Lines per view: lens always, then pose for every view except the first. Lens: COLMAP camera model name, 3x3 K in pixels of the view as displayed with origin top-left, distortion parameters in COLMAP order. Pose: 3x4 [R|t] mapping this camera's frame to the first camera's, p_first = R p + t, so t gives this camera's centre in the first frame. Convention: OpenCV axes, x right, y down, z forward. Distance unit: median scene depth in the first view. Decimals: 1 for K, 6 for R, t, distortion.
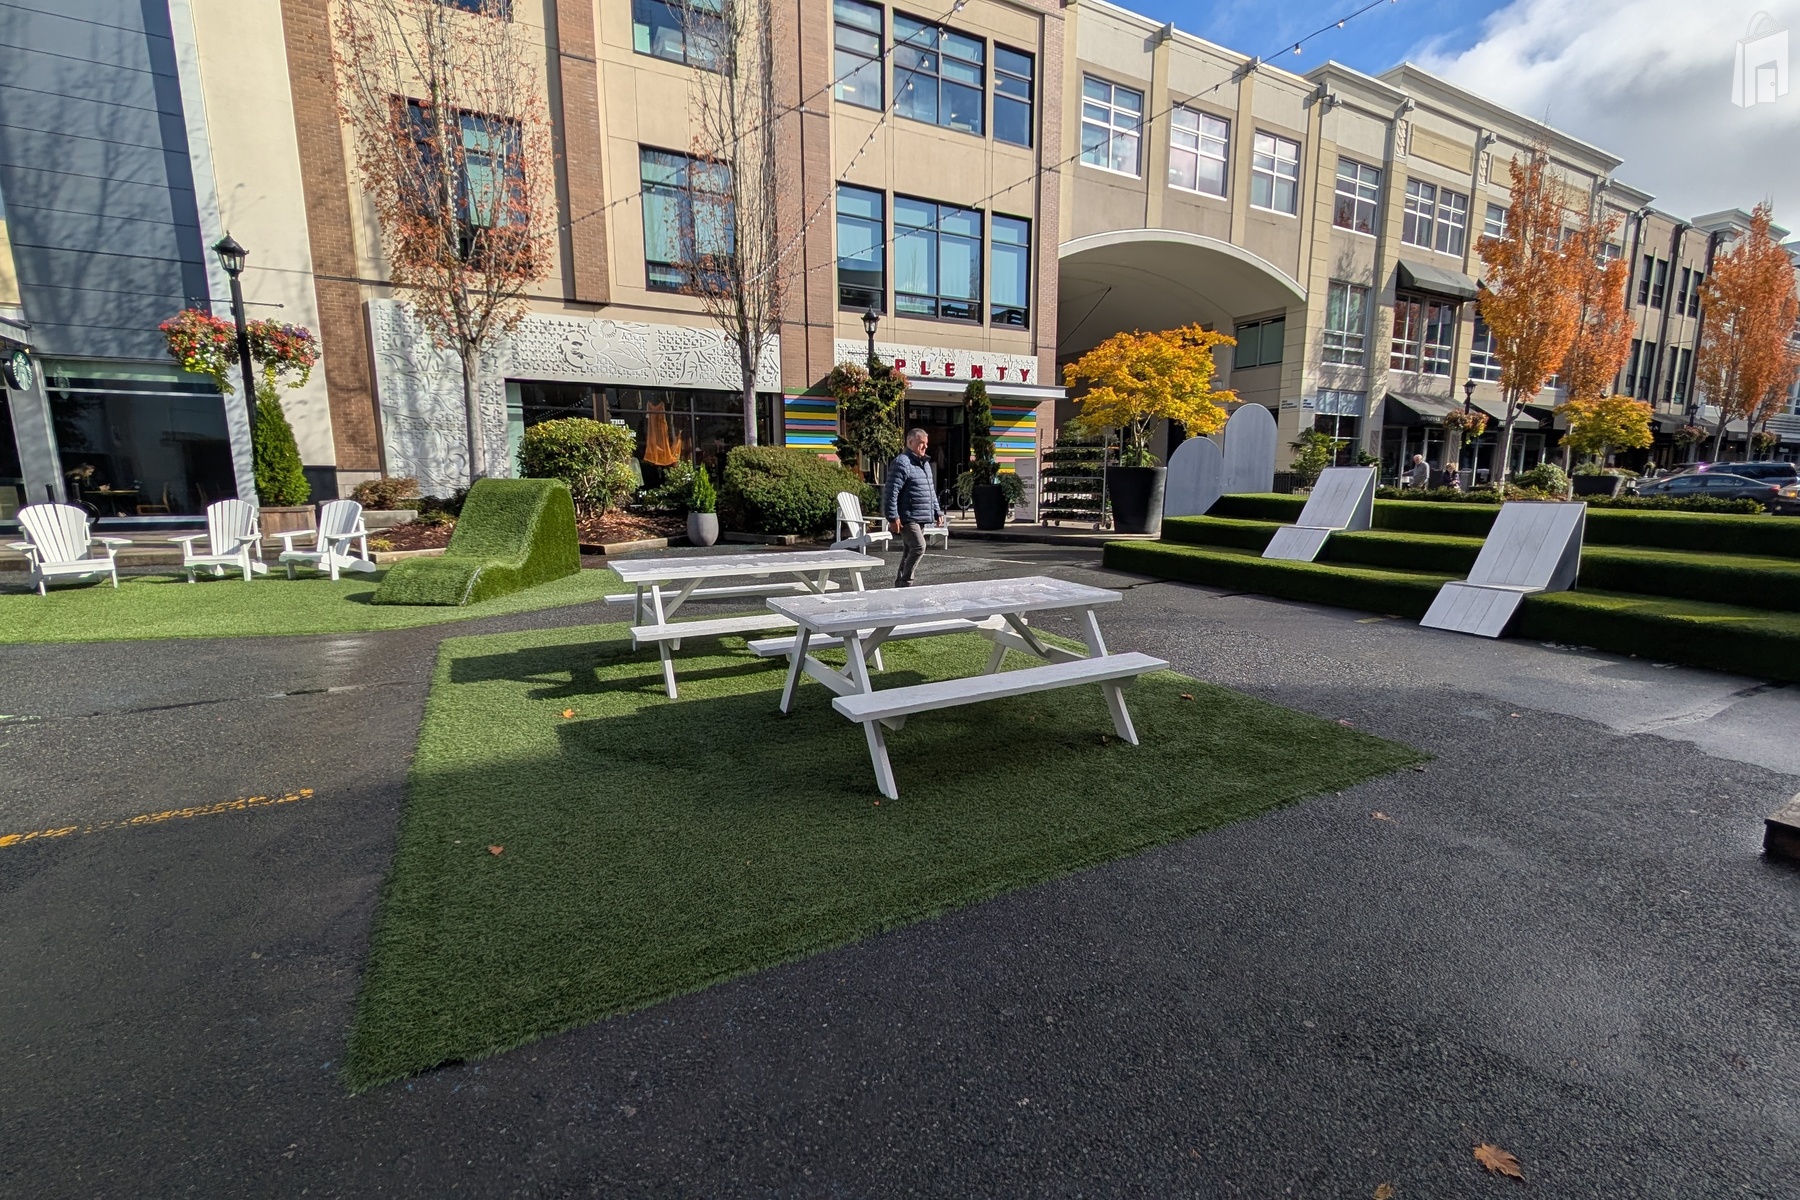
lens RADIAL K [[738.6, 0, 860.3], [0, 738.6, 590.0], [0, 0, 1]] dist [0.000698, 0.000258]
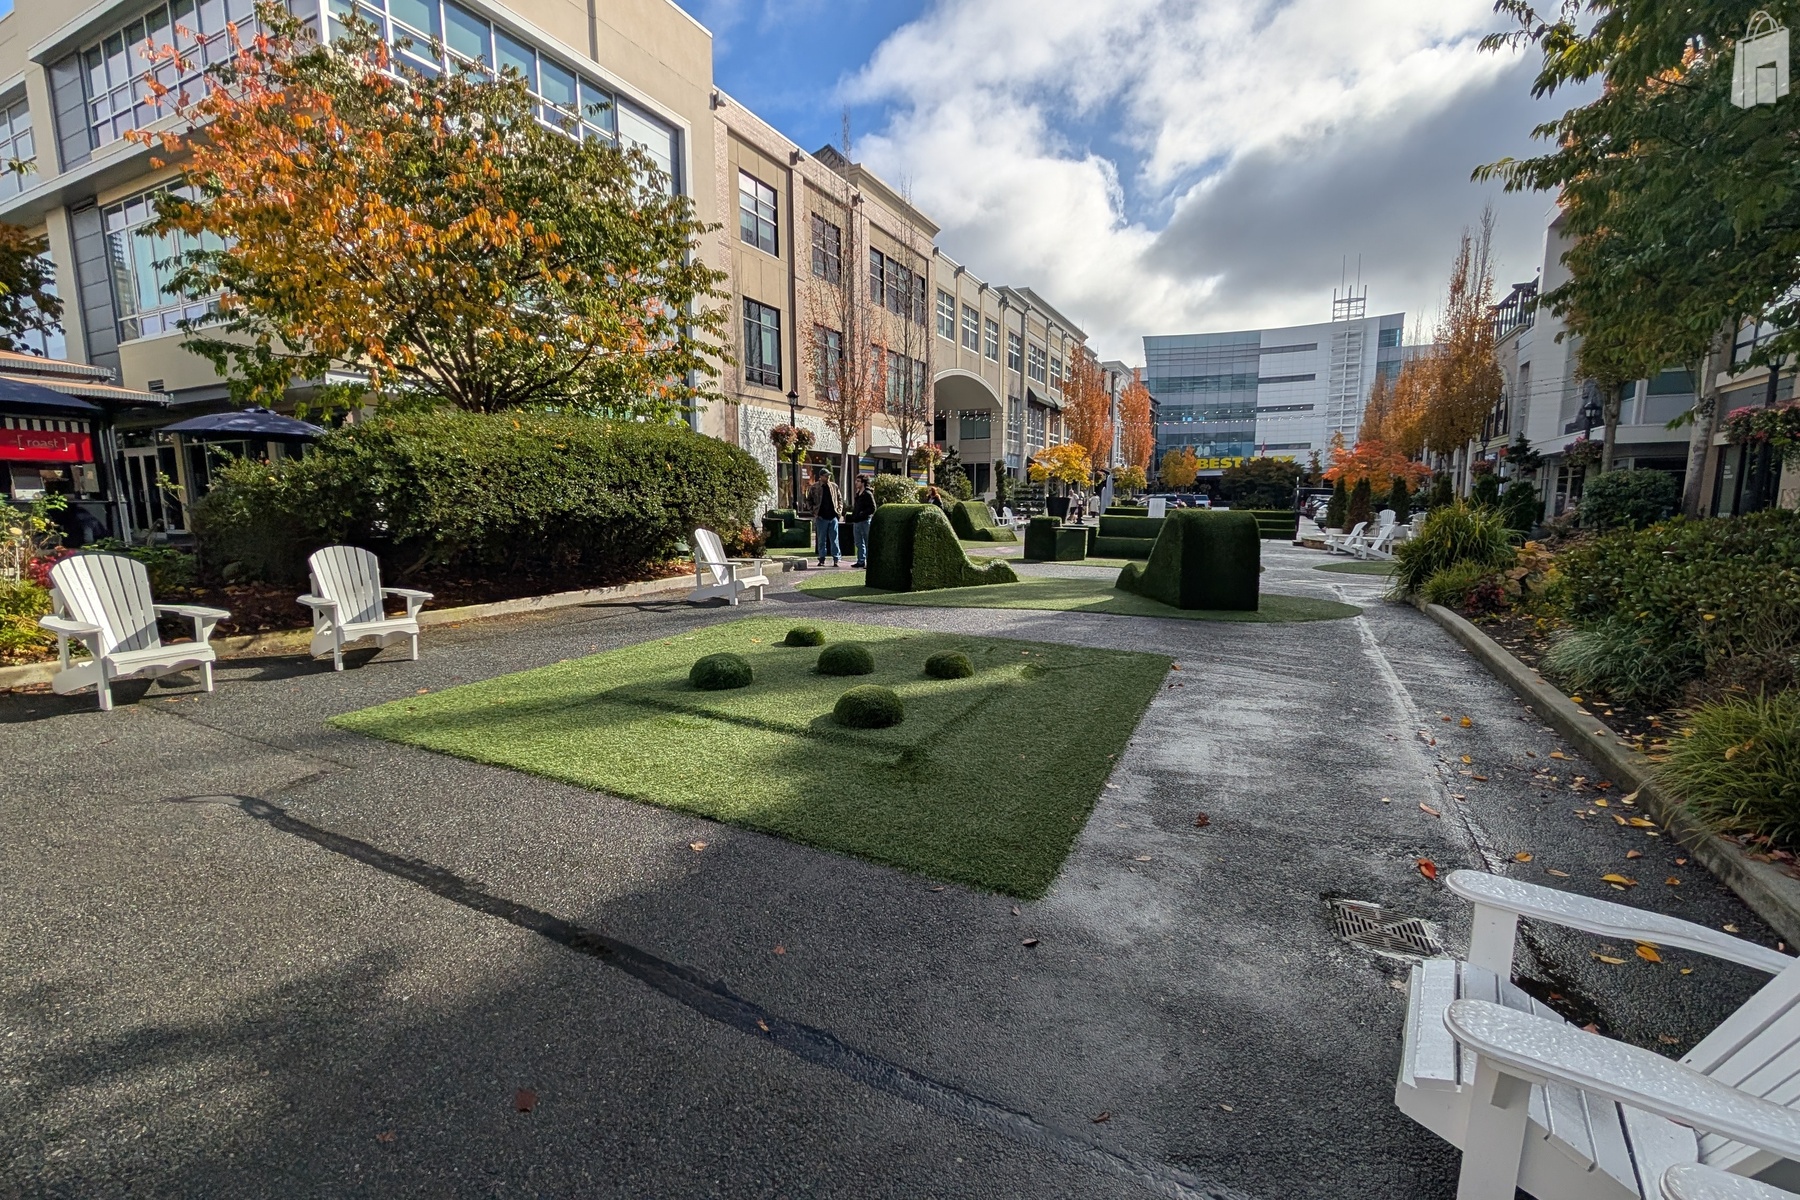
lens RADIAL K [[783.2, 0, 900.0], [0, 783.2, 600.0], [0, 0, 1]] dist [0.000852, -0.000035]
pose [[0.799170, -0.074936, 0.596416, -1.219543], [0.089935, 0.995937, 0.004625, 0.089107], [-0.594339, 0.049942, 0.802662, -0.600873]]
